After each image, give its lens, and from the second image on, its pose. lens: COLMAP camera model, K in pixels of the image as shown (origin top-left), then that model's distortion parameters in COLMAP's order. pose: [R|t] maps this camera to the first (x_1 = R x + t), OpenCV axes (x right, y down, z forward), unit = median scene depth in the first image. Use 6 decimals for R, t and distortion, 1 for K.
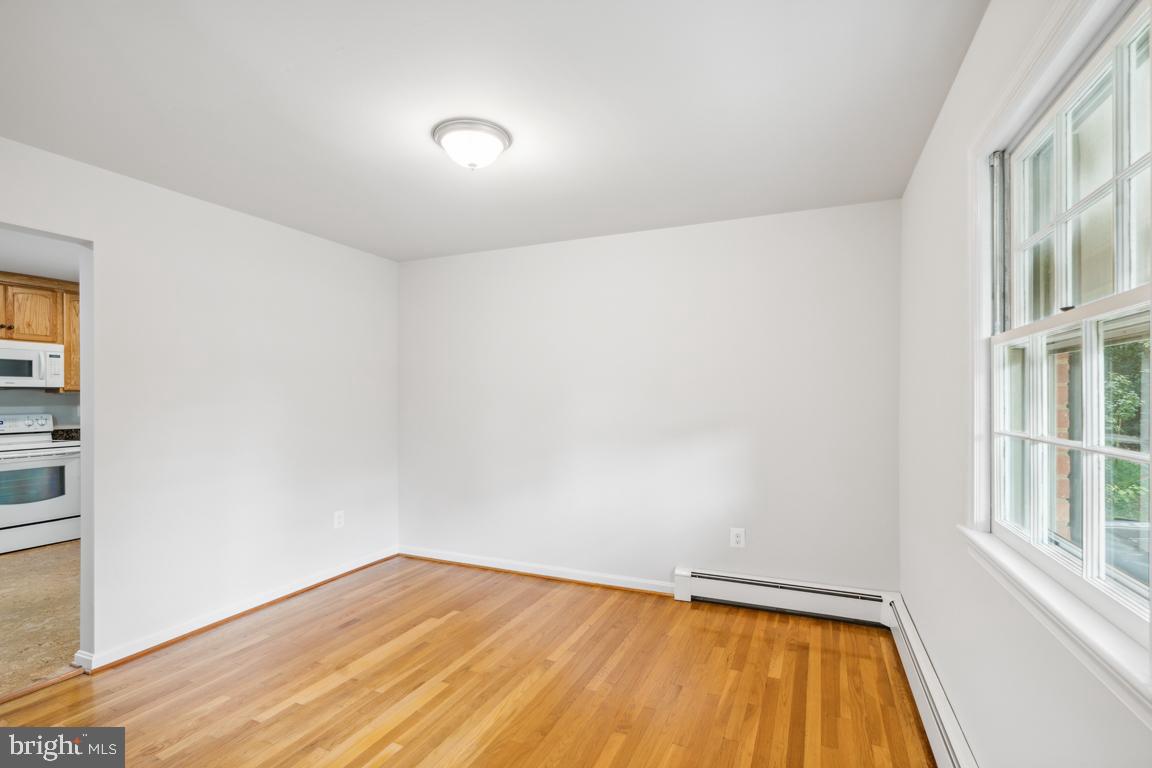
lens RADIAL K [[537.6, 0, 589.9], [0, 537.6, 402.2], [0, 0, 1]] dist [-0.010804, 0.003596]
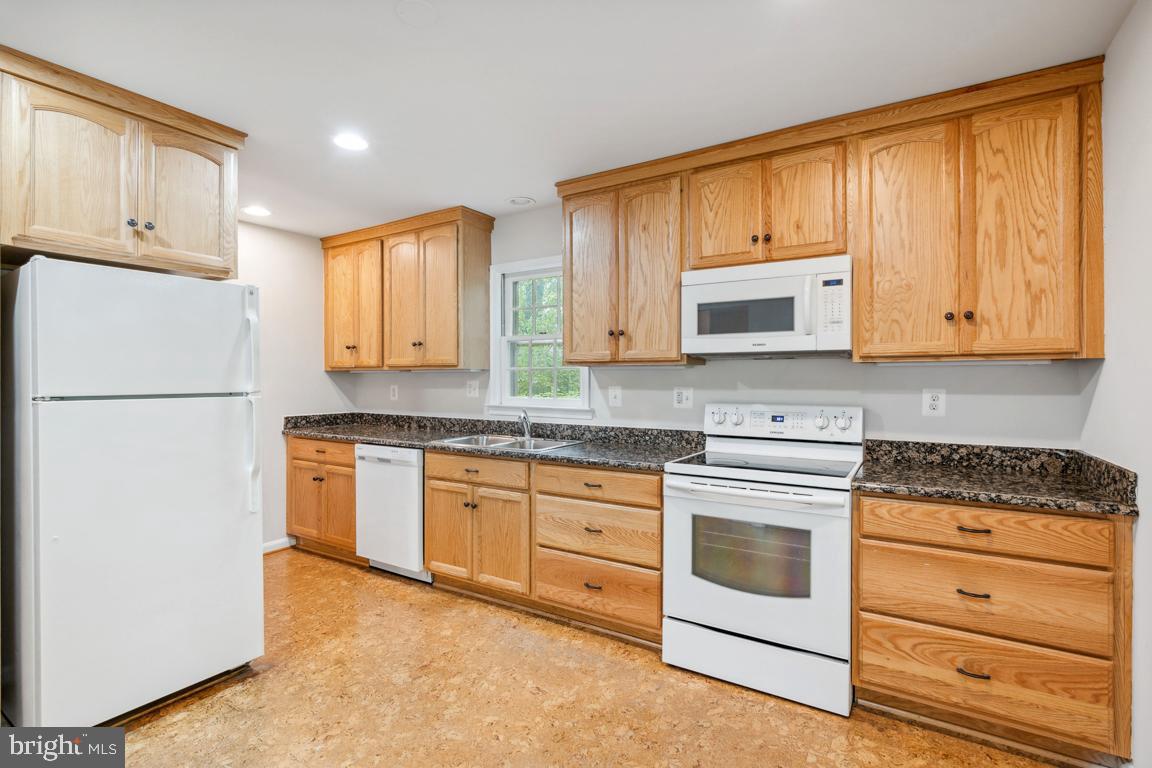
lens RADIAL K [[537.6, 0, 574.5], [0, 537.6, 380.1], [0, 0, 1]] dist [-0.010804, 0.003596]
pose [[-0.153945, 0.012596, -0.987999, -0.509485], [-0.001898, 0.999913, 0.013043, -0.008116], [0.988078, 0.003883, -0.153908, 0.844748]]
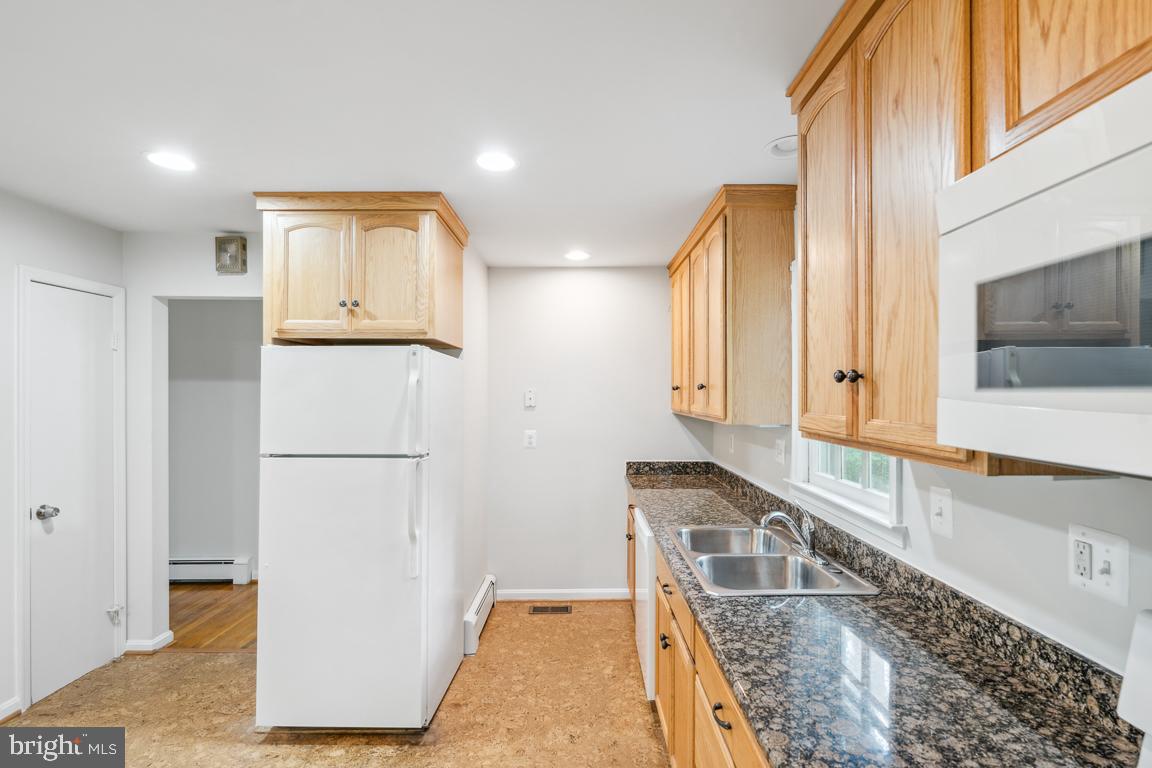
lens RADIAL K [[537.6, 0, 599.8], [0, 537.6, 391.5], [0, 0, 1]] dist [-0.010804, 0.003596]
pose [[-0.911954, 0.007526, -0.410224, -0.878724], [0.005905, 0.999969, 0.005217, -0.046048], [0.410251, 0.002335, -0.911970, 0.976989]]
